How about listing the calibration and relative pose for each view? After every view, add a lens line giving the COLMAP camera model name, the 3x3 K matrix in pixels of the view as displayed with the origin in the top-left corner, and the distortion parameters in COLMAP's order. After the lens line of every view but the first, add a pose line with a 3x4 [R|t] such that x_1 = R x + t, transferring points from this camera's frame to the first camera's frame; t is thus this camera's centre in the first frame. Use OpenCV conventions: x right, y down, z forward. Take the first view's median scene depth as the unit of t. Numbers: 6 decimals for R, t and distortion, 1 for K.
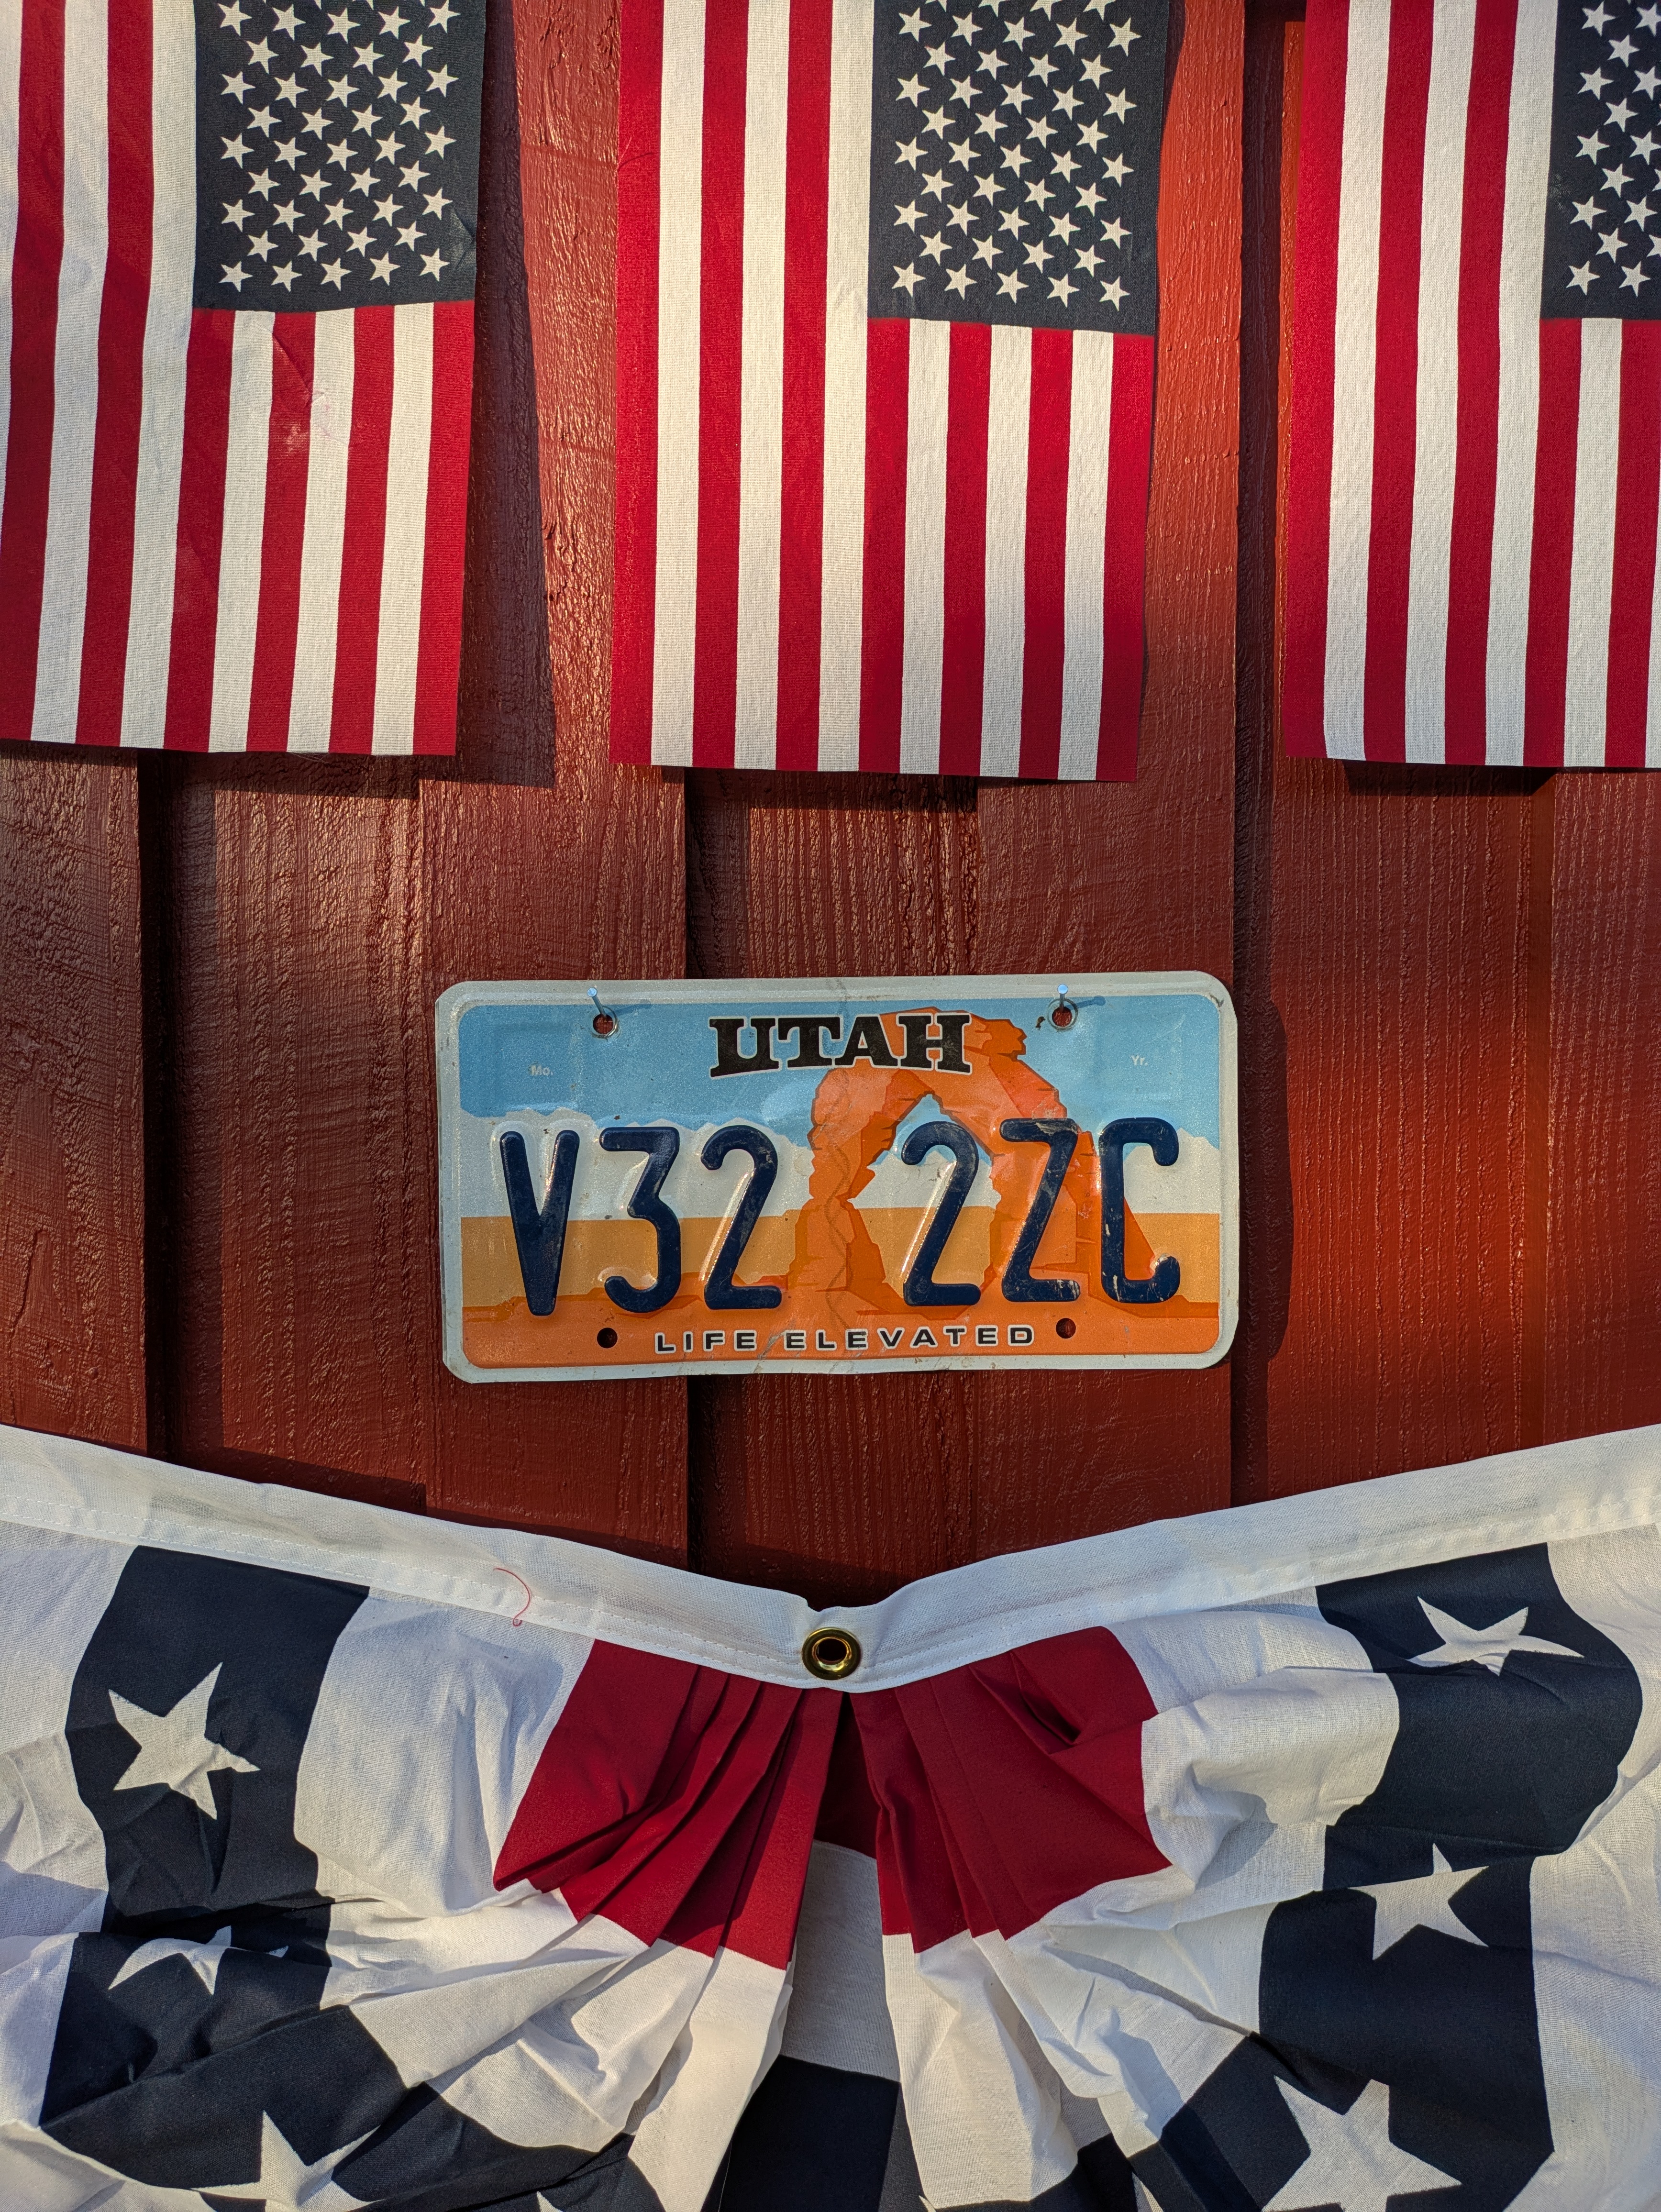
lens RADIAL K [[1732.2, 0, 831.1], [0, 1732.2, 1079.0], [0, 0, 1]] dist [0.029678, -0.039115]
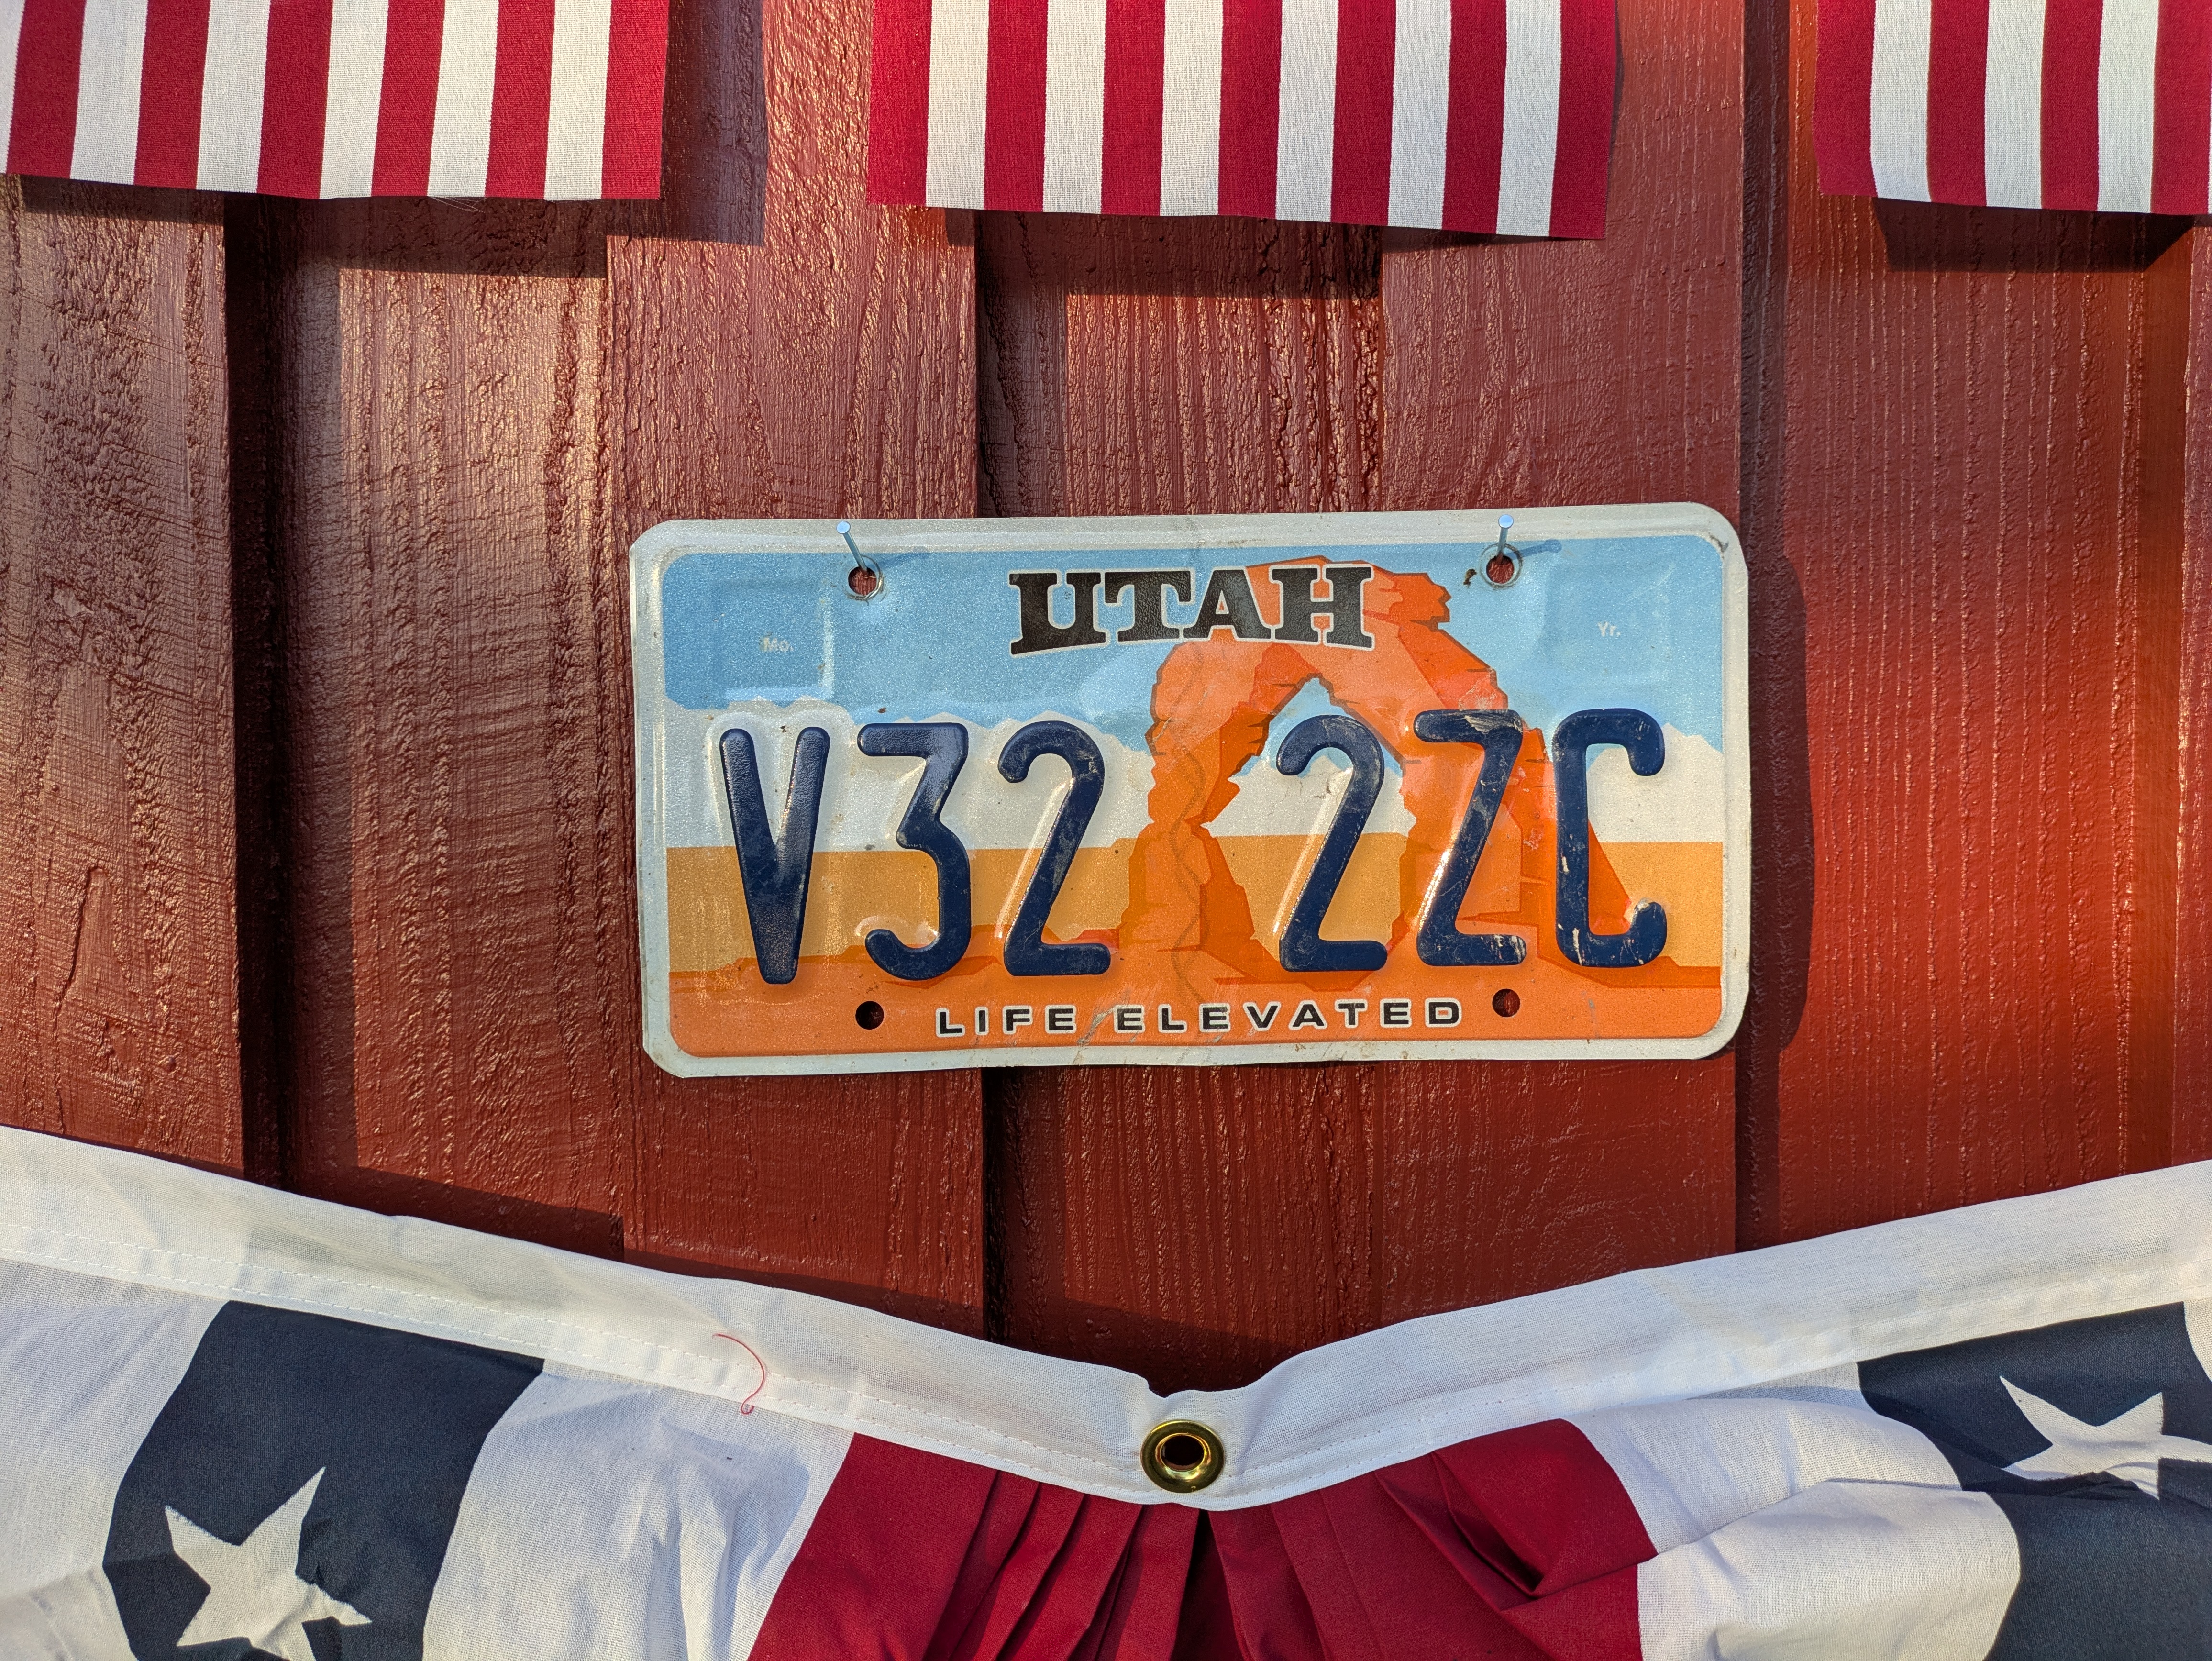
lens RADIAL K [[1732.2, 0, 1119.5], [0, 1732.2, 814.2], [0, 0, 1]] dist [0.029678, -0.039115]
pose [[0.999747, -0.002640, -0.022342, -0.008970], [0.002637, 0.999997, -0.000143, 0.066011], [0.022342, 0.000084, 0.999750, 0.280594]]
